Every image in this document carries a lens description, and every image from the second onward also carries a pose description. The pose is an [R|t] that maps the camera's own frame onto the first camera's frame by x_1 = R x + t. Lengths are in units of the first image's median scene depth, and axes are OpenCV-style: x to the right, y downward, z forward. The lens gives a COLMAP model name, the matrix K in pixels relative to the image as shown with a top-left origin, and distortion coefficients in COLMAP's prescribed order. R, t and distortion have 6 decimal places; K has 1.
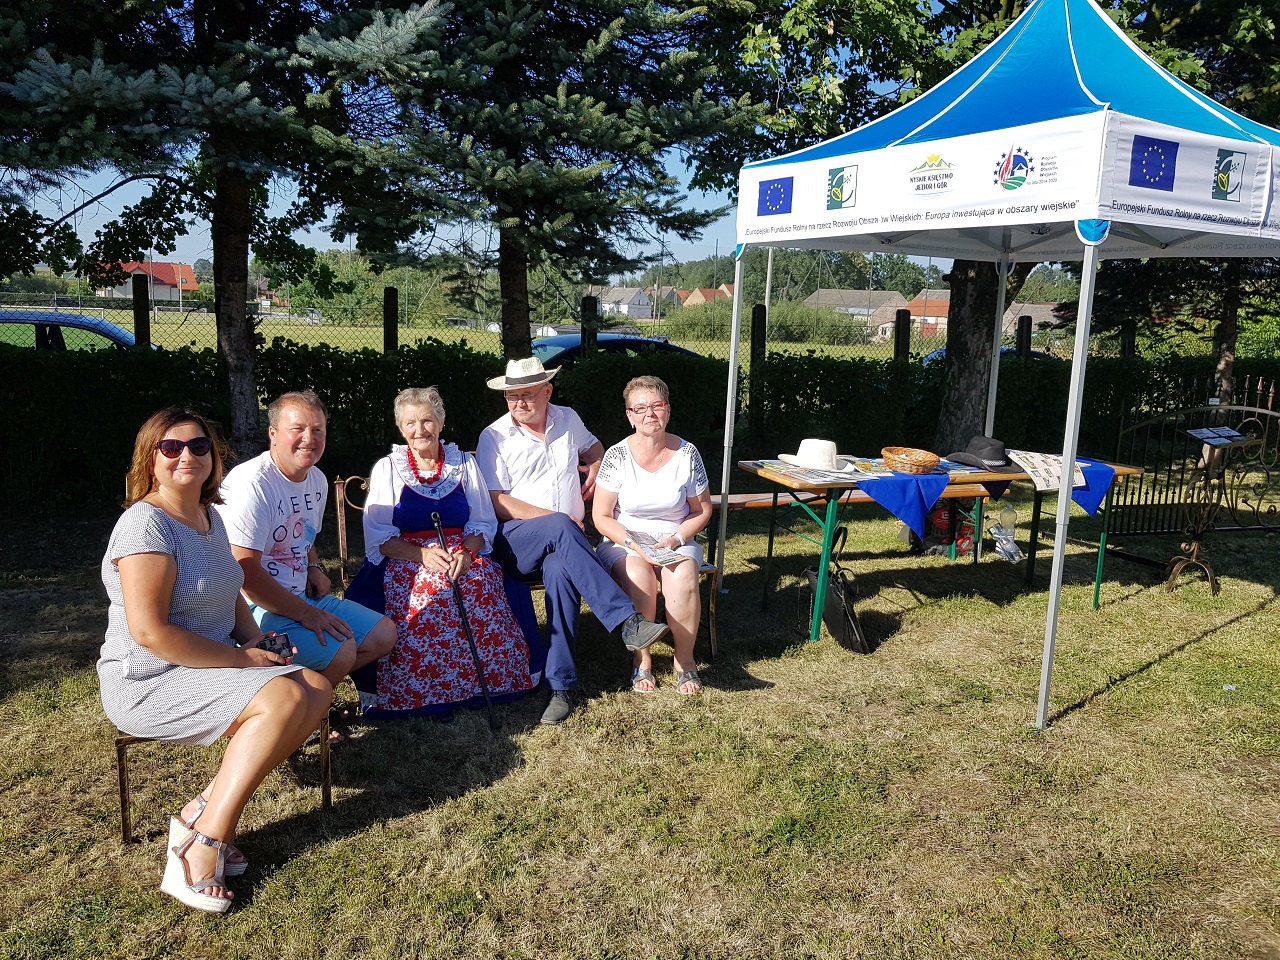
lens RADIAL K [[942.5, 0, 640.0], [0, 942.5, 480.0], [0, 0, 1]] dist [0.004047, 0.004706]
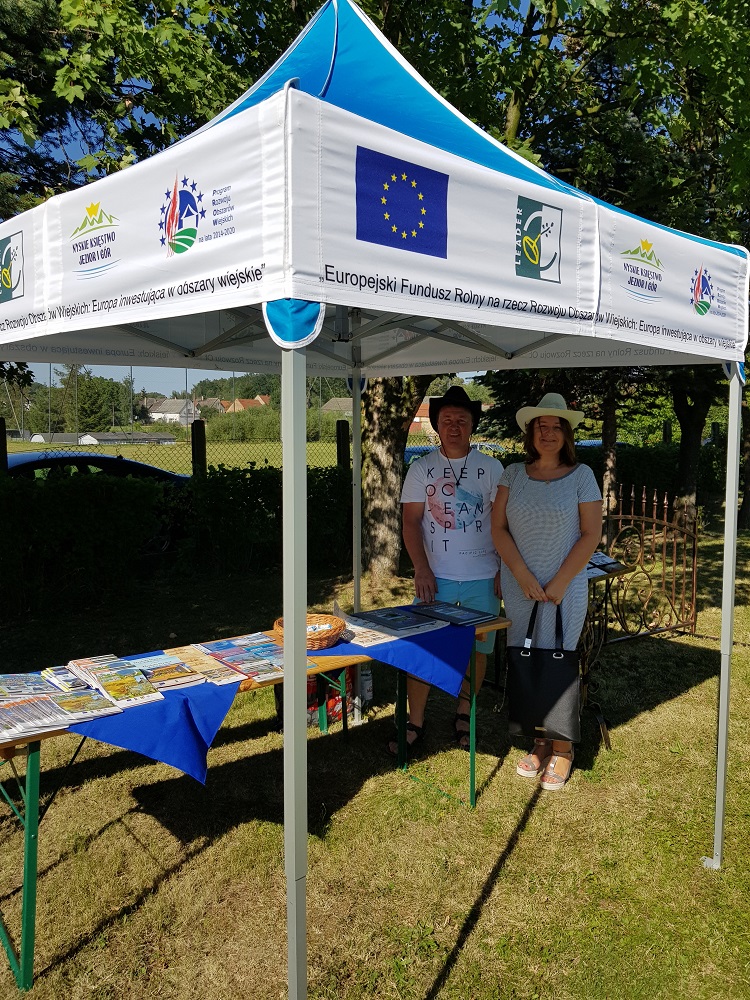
lens RADIAL K [[766.4, 0, 375.0], [0, 766.4, 500.0], [0, 0, 1]] dist [0.049658, -0.000457]
pose [[0.969255, -0.058731, 0.238948, 0.381762], [0.075166, 0.995349, -0.060254, -0.124780], [-0.234298, 0.076363, 0.969161, 0.535201]]
